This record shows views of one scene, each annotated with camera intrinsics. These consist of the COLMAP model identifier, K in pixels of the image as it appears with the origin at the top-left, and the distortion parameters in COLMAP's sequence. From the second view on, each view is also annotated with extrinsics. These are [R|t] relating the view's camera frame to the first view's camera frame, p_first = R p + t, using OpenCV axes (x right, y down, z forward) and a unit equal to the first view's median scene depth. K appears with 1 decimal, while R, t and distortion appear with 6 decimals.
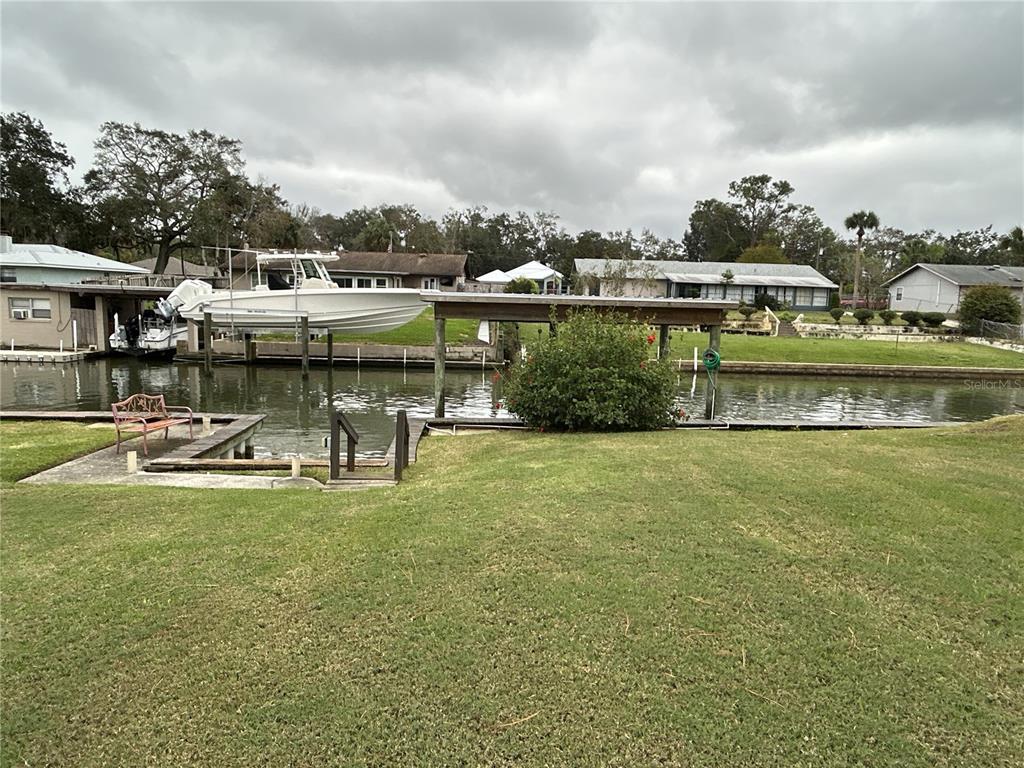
lens RADIAL K [[639.1, 0, 512.0], [0, 639.1, 384.0], [0, 0, 1]] dist [0.003973, -0.000917]
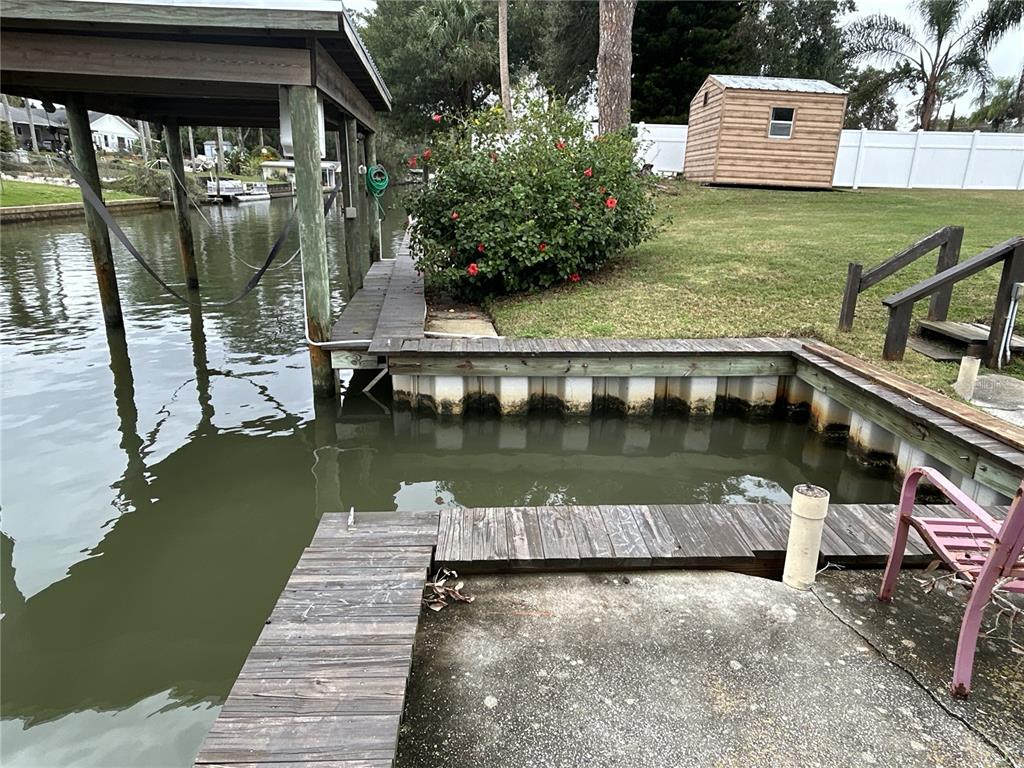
lens RADIAL K [[639.1, 0, 512.0], [0, 639.1, 384.0], [0, 0, 1]] dist [0.003973, -0.000917]
pose [[-0.007259, -0.338595, 0.940904, -0.199808], [0.105917, 0.935376, 0.337423, -0.019976], [-0.994348, 0.102107, 0.029073, 0.277091]]
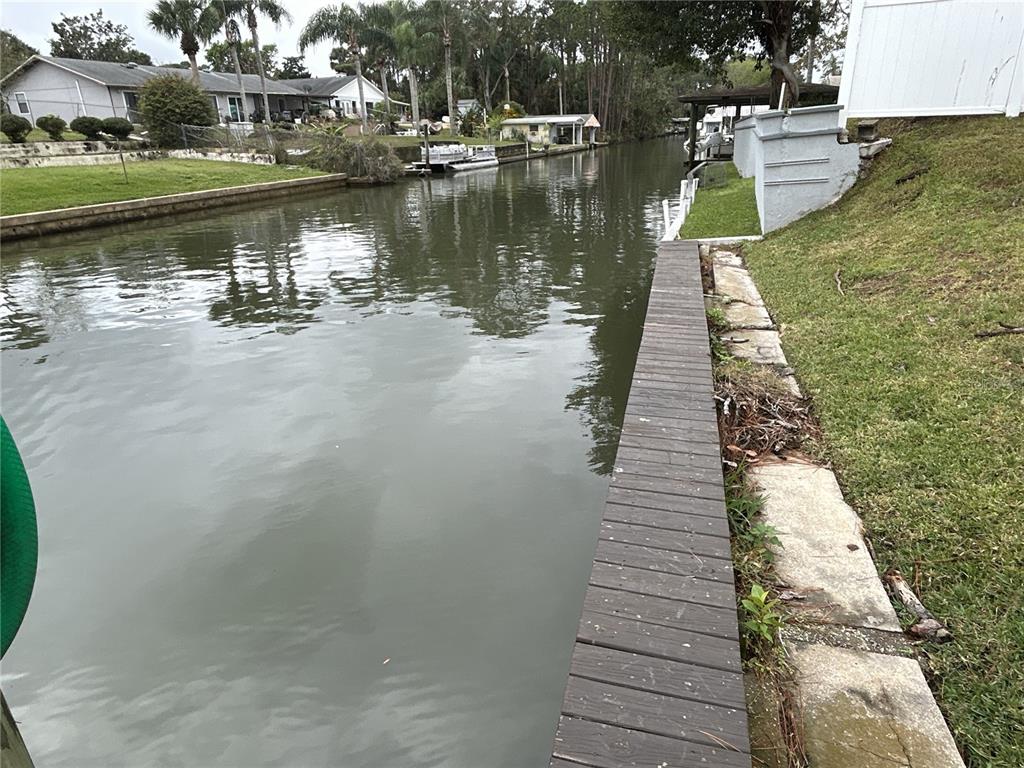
lens RADIAL K [[639.1, 0, 512.0], [0, 639.1, 384.0], [0, 0, 1]] dist [0.003973, -0.000917]
pose [[0.358158, -0.384391, 0.850862, 0.105812], [0.164273, 0.923046, 0.347853, -0.015075], [-0.919096, 0.015187, 0.393741, 0.329551]]
